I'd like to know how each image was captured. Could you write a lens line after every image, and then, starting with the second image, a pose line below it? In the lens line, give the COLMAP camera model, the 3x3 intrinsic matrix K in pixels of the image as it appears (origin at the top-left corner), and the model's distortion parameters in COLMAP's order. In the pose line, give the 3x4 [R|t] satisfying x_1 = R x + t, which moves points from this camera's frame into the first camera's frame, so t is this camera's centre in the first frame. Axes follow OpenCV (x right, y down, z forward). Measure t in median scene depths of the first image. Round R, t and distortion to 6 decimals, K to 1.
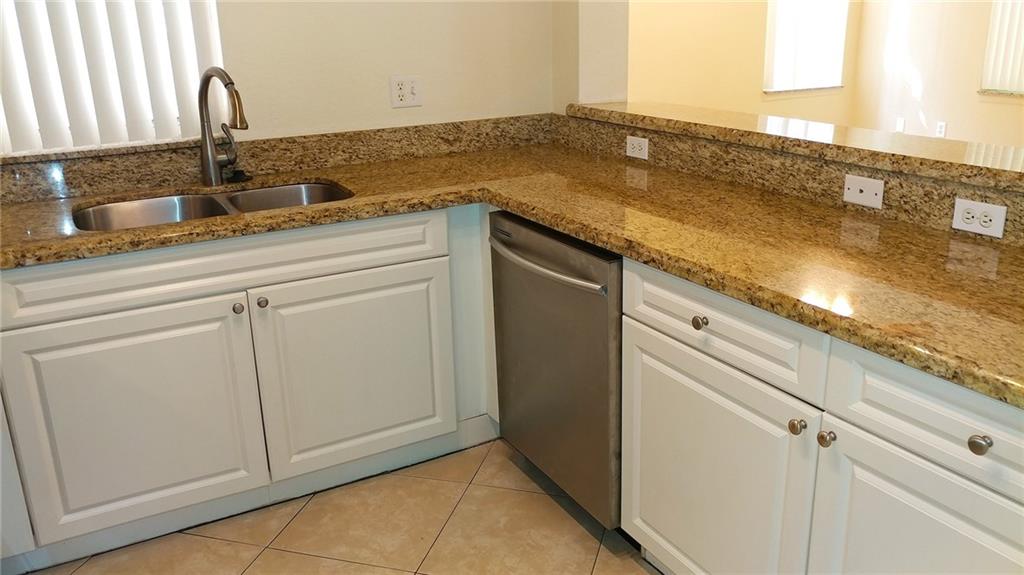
lens RADIAL K [[840.2, 0, 512.2], [0, 840.2, 286.9], [0, 0, 1]] dist [0.002299, 0.002380]
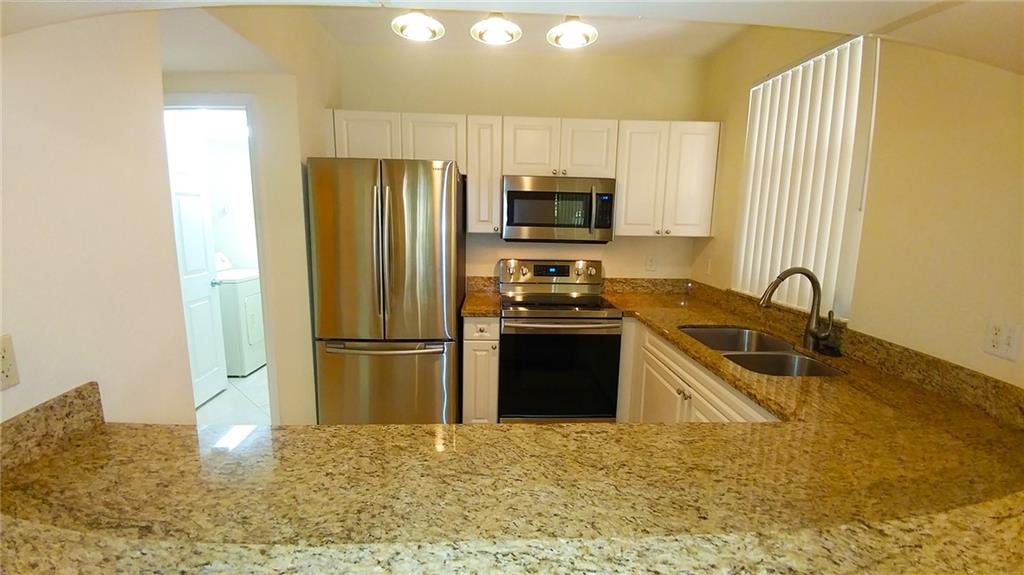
lens RADIAL K [[410.4, 0, 516.6], [0, 410.4, 283.0], [0, 0, 1]] dist [-0.033828, -0.000903]
pose [[-0.415603, 0.156927, -0.895906, 0.432988], [-0.296966, 0.907611, 0.296737, -0.263615], [0.859701, 0.389378, -0.330604, 0.710340]]
